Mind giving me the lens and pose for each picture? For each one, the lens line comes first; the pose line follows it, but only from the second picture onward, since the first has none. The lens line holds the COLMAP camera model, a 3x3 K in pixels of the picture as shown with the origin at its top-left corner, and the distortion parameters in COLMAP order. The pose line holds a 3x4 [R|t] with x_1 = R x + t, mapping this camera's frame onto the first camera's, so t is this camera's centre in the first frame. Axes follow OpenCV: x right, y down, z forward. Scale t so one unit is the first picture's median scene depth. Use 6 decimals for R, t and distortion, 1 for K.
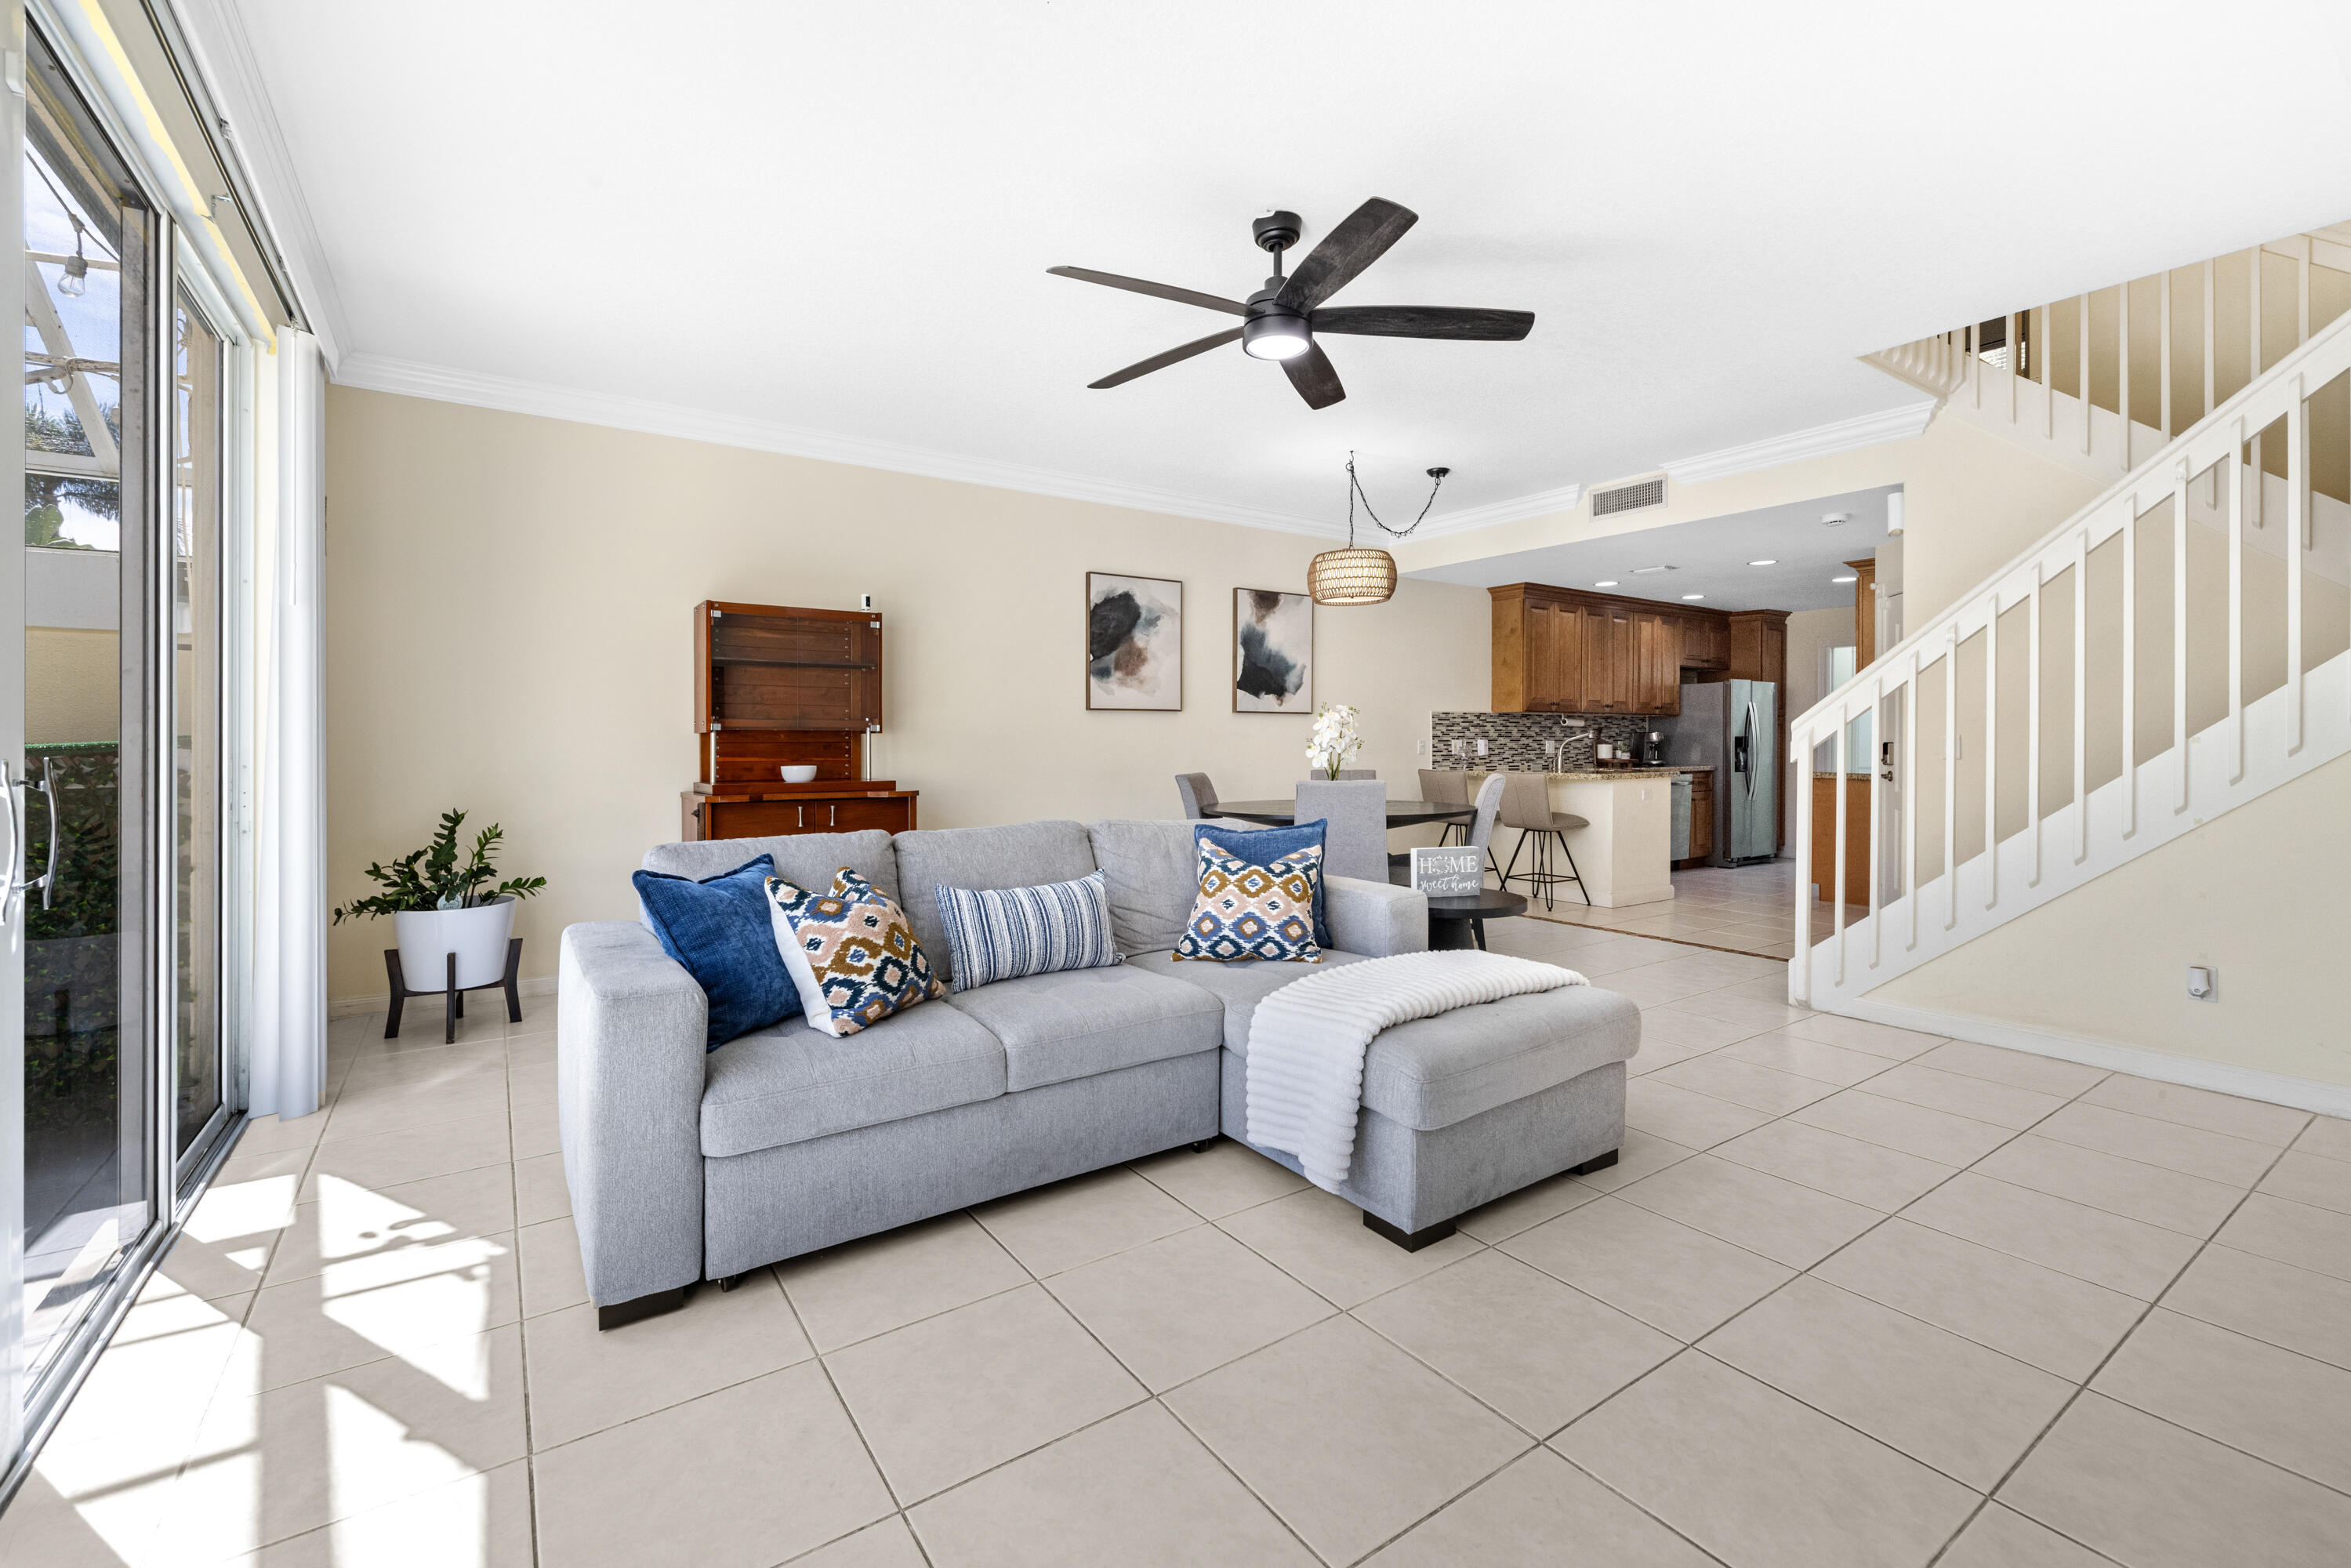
lens RADIAL K [[996.5, 0, 1169.1], [0, 996.5, 745.8], [0, 0, 1]] dist [0.002245, 0.000152]
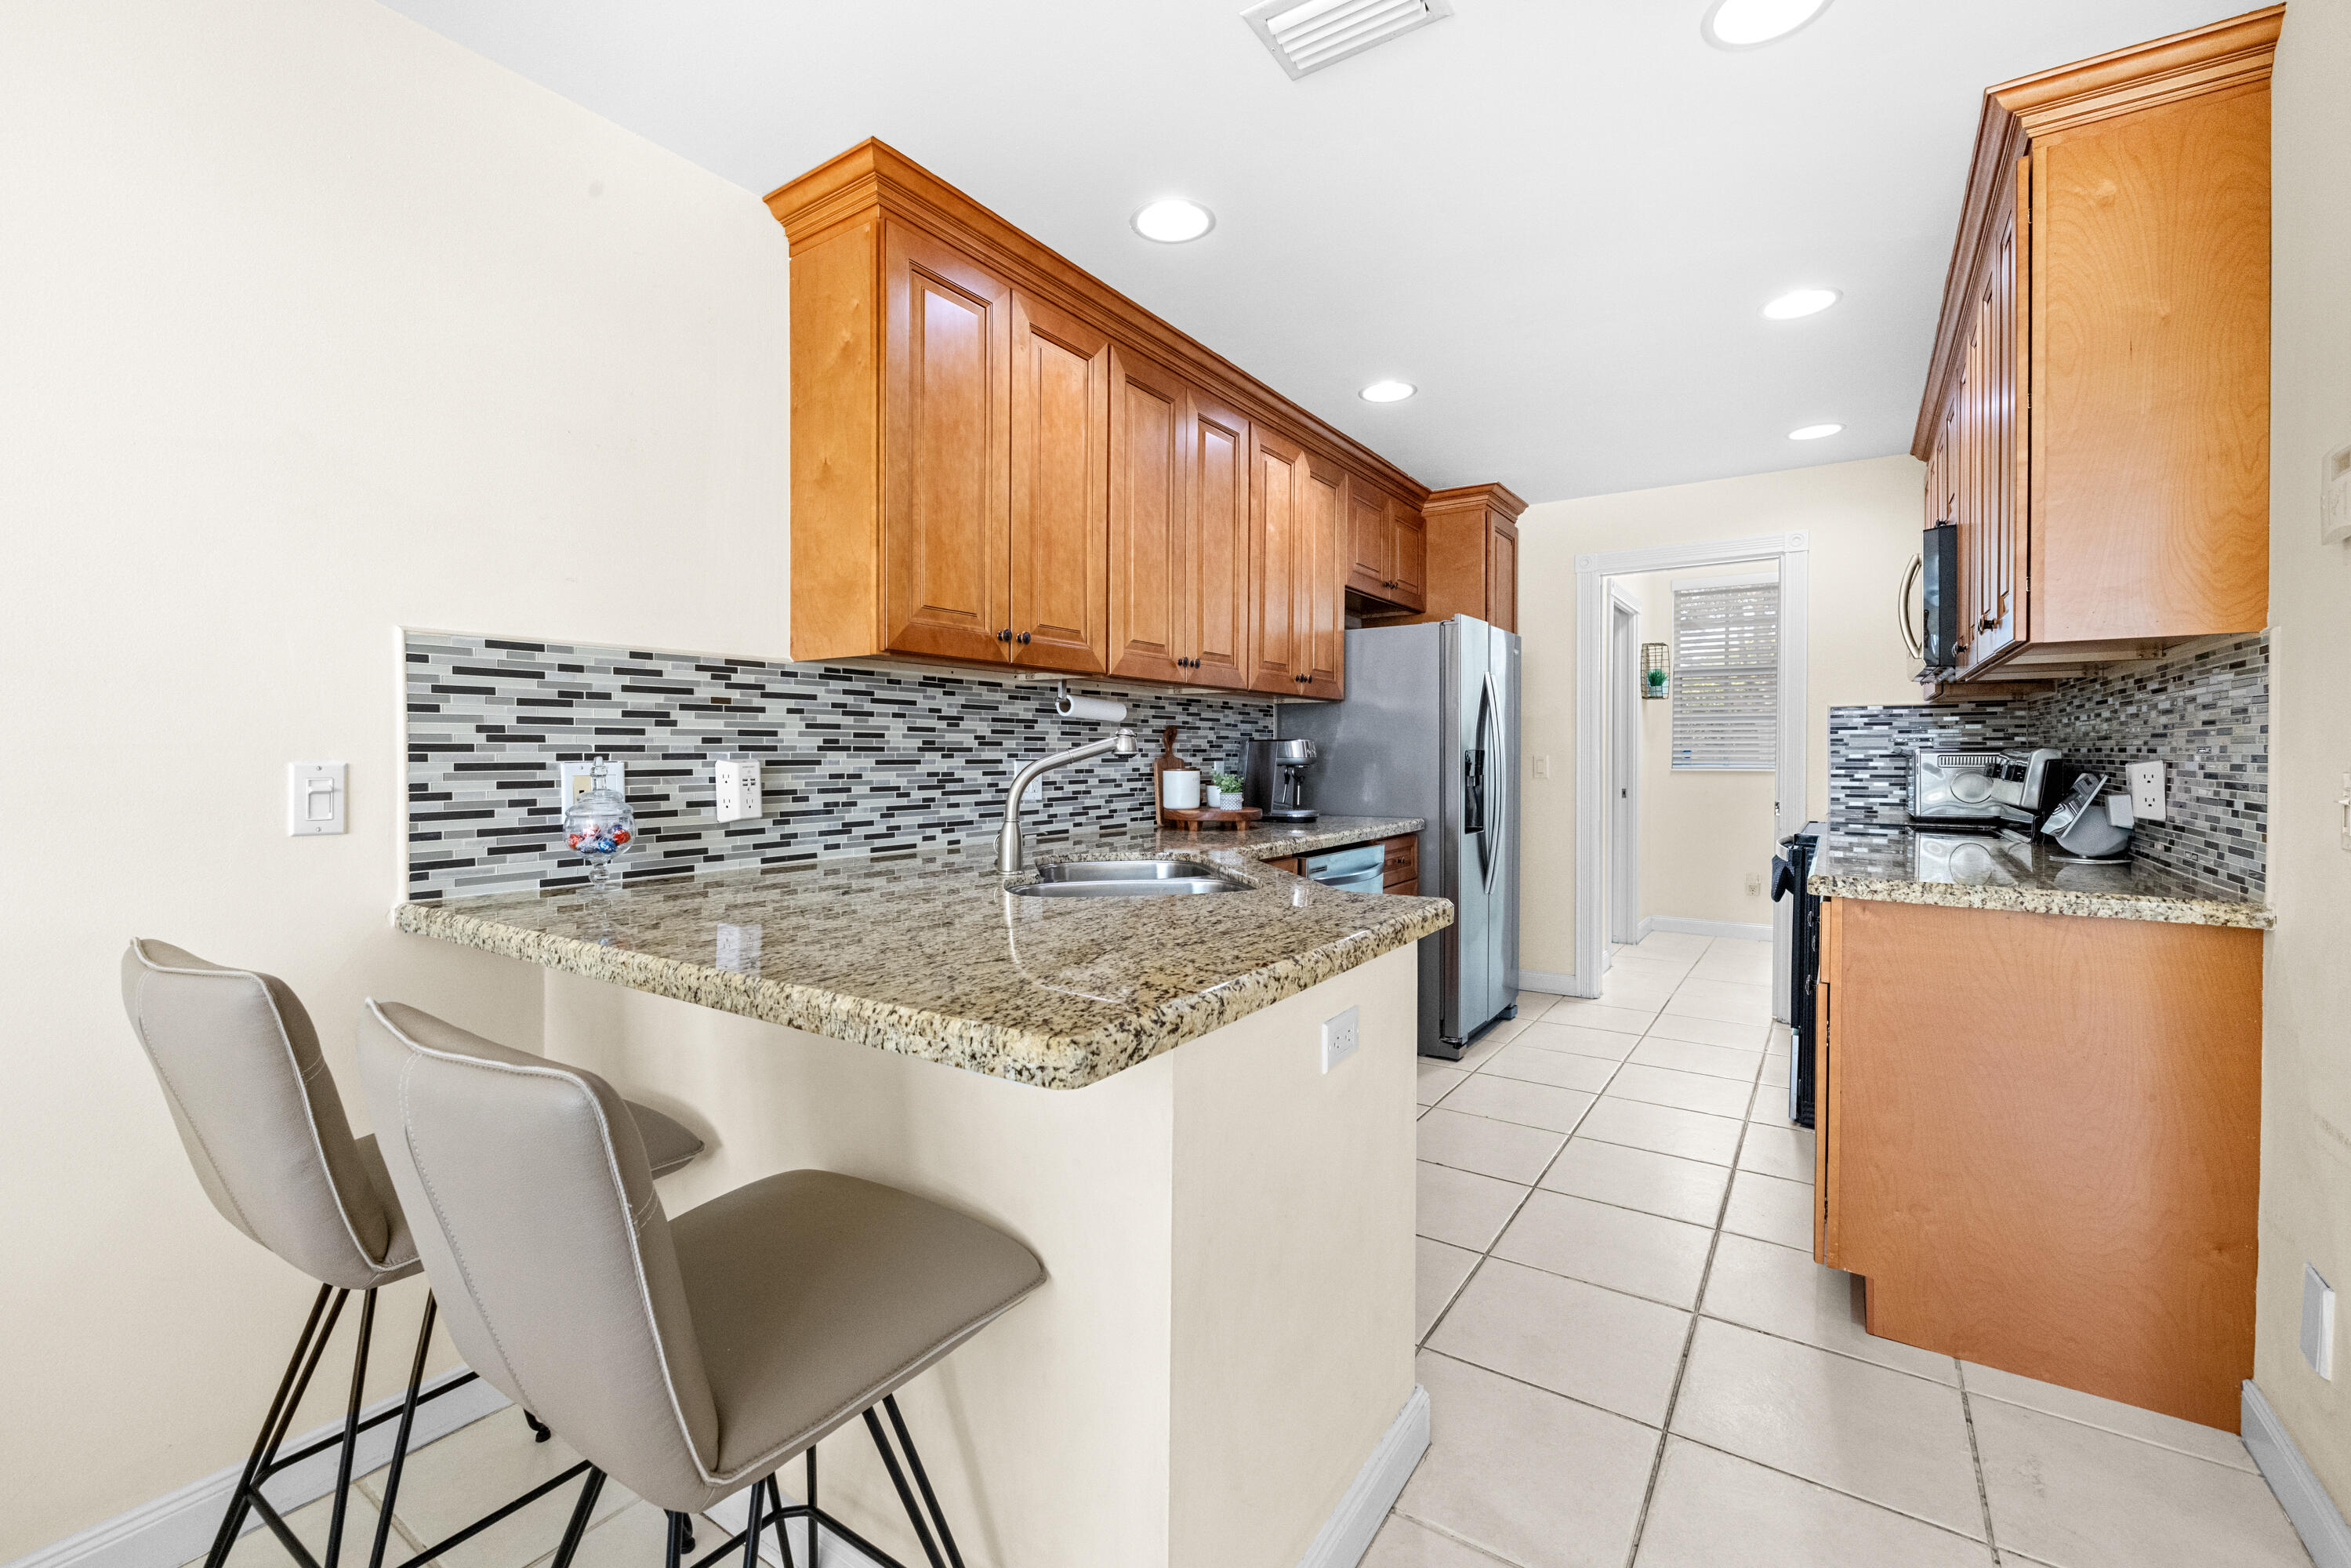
lens RADIAL K [[996.5, 0, 1177.5], [0, 996.5, 775.4], [0, 0, 1]] dist [0.002245, 0.000152]
pose [[0.928333, -0.008370, 0.371656, 0.315138], [0.002985, 0.999882, 0.015062, -0.005722], [-0.371738, -0.012873, 0.928249, 0.693378]]
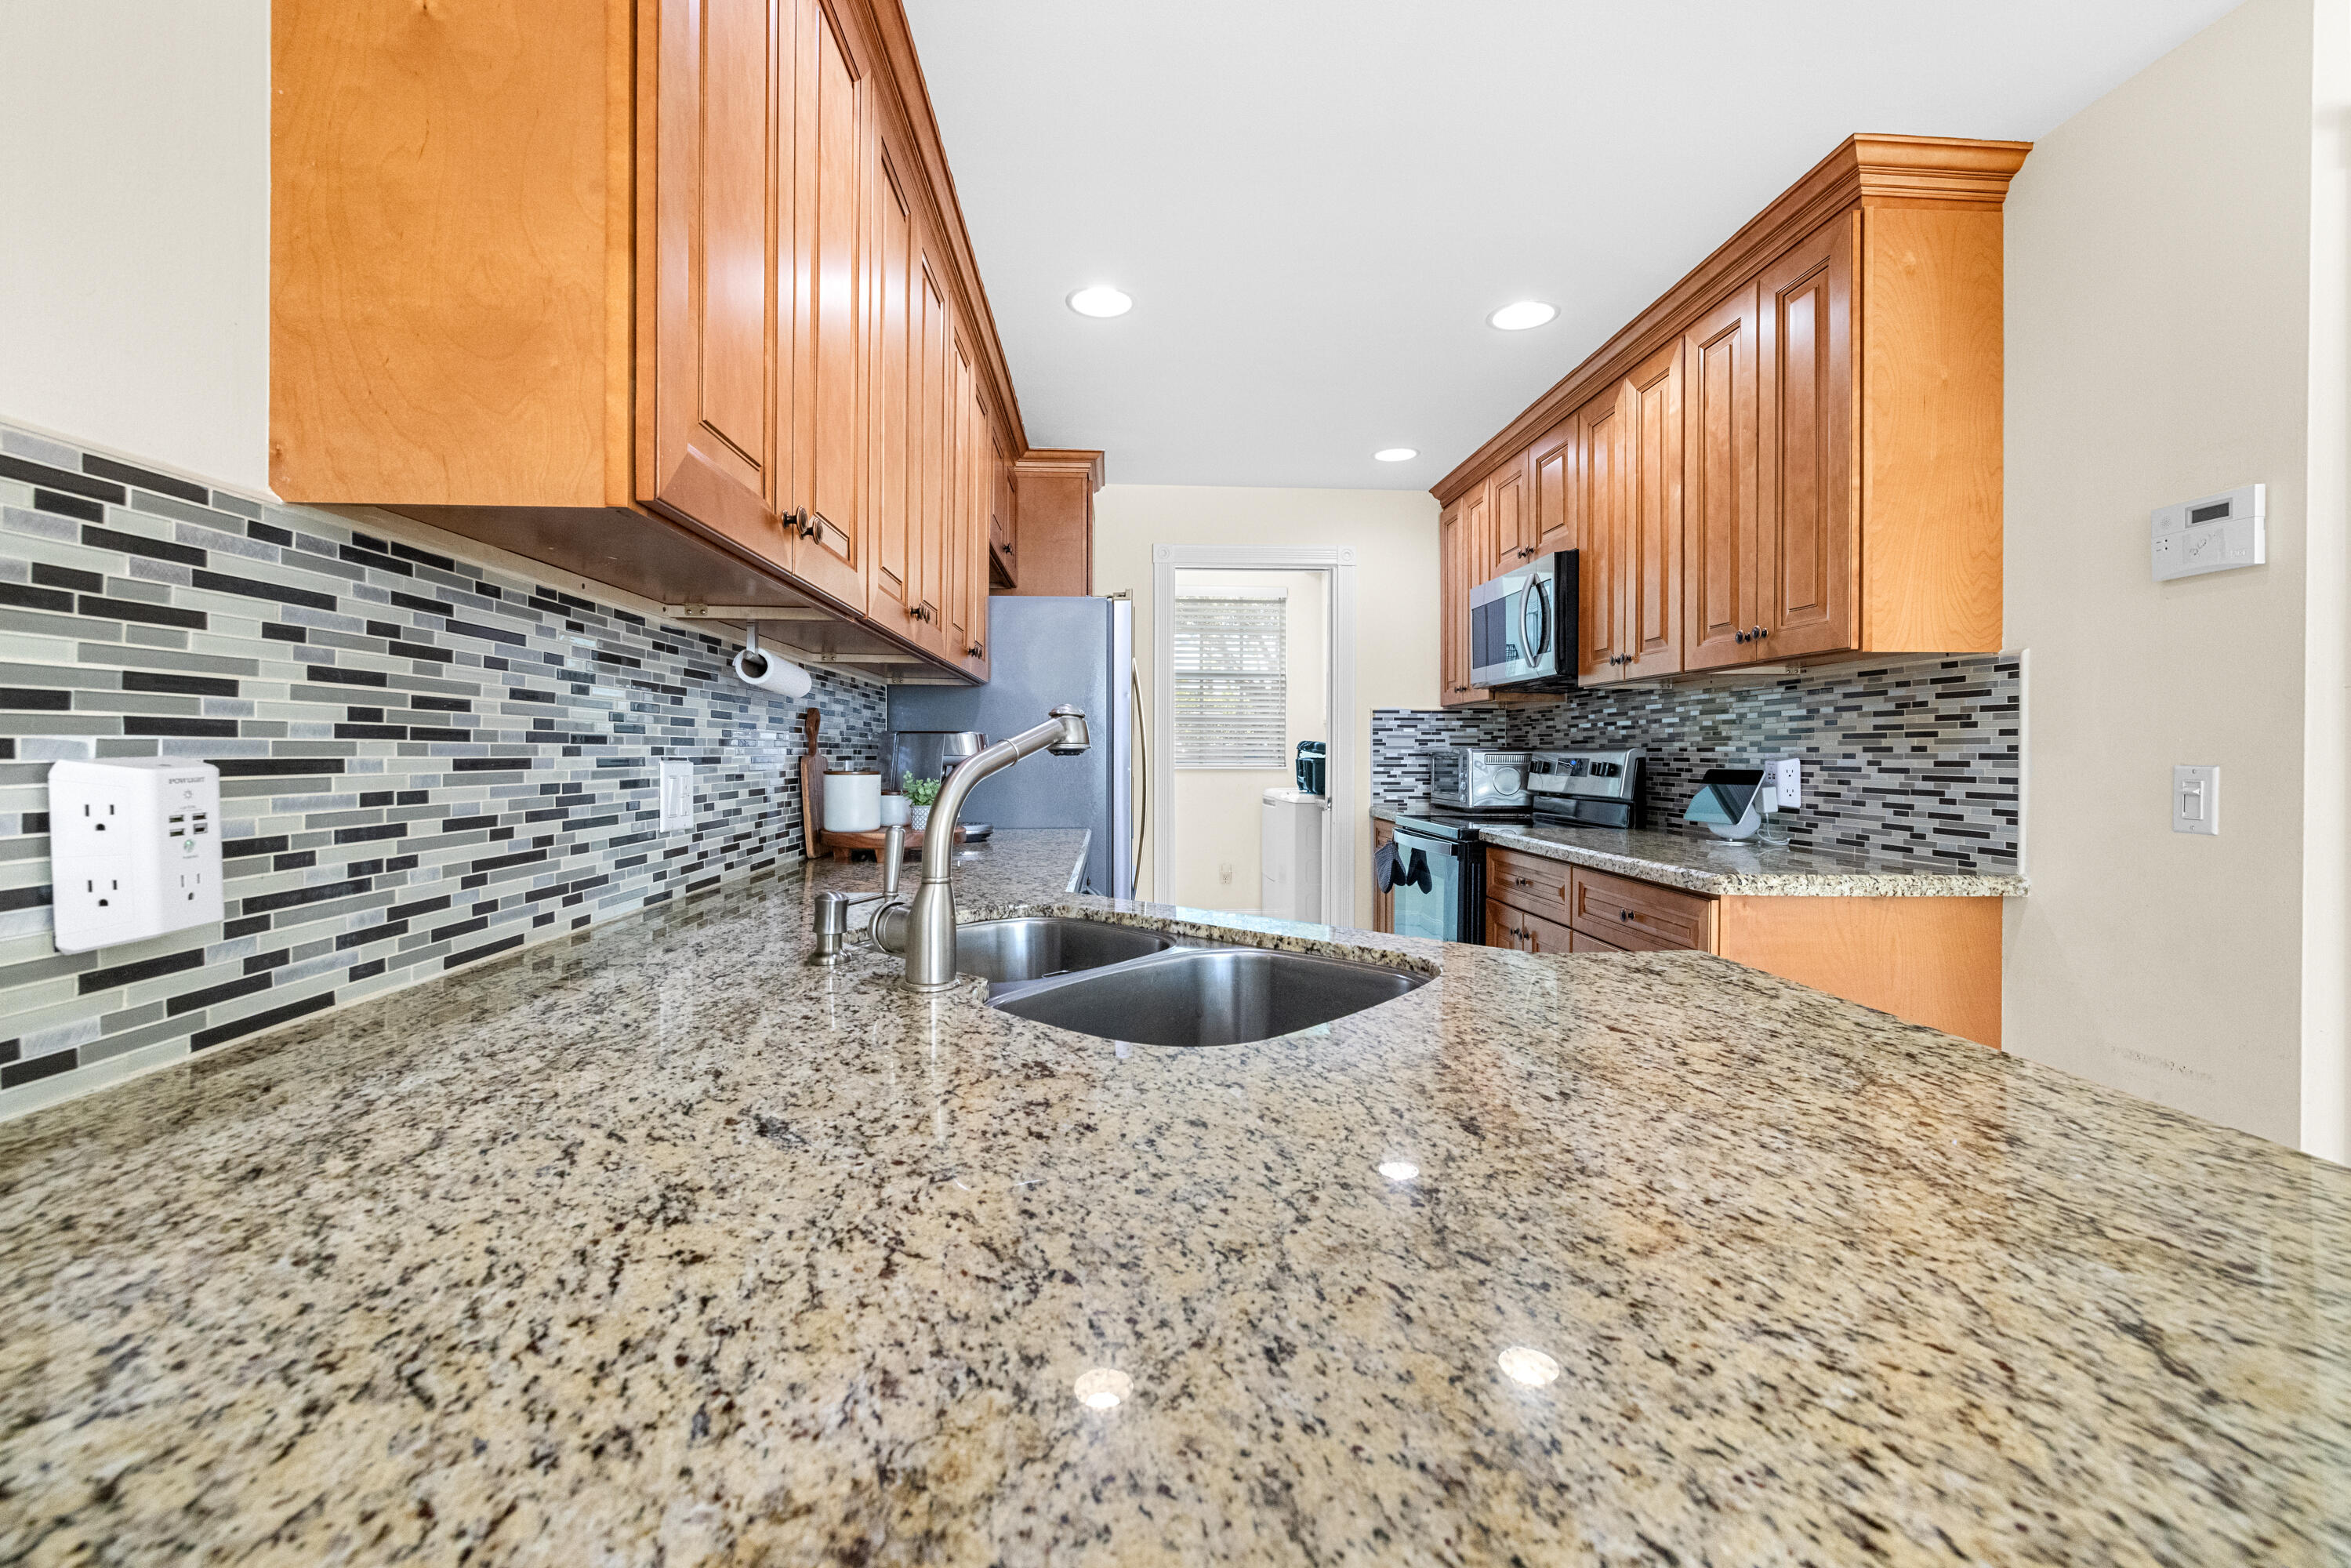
lens RADIAL K [[996.5, 0, 1184.9], [0, 996.5, 761.5], [0, 0, 1]] dist [0.002245, 0.000152]
pose [[0.503753, -0.005589, 0.863830, 0.276547], [0.001416, 0.999983, 0.005644, -0.006349], [-0.863847, -0.001620, 0.503752, 0.849727]]
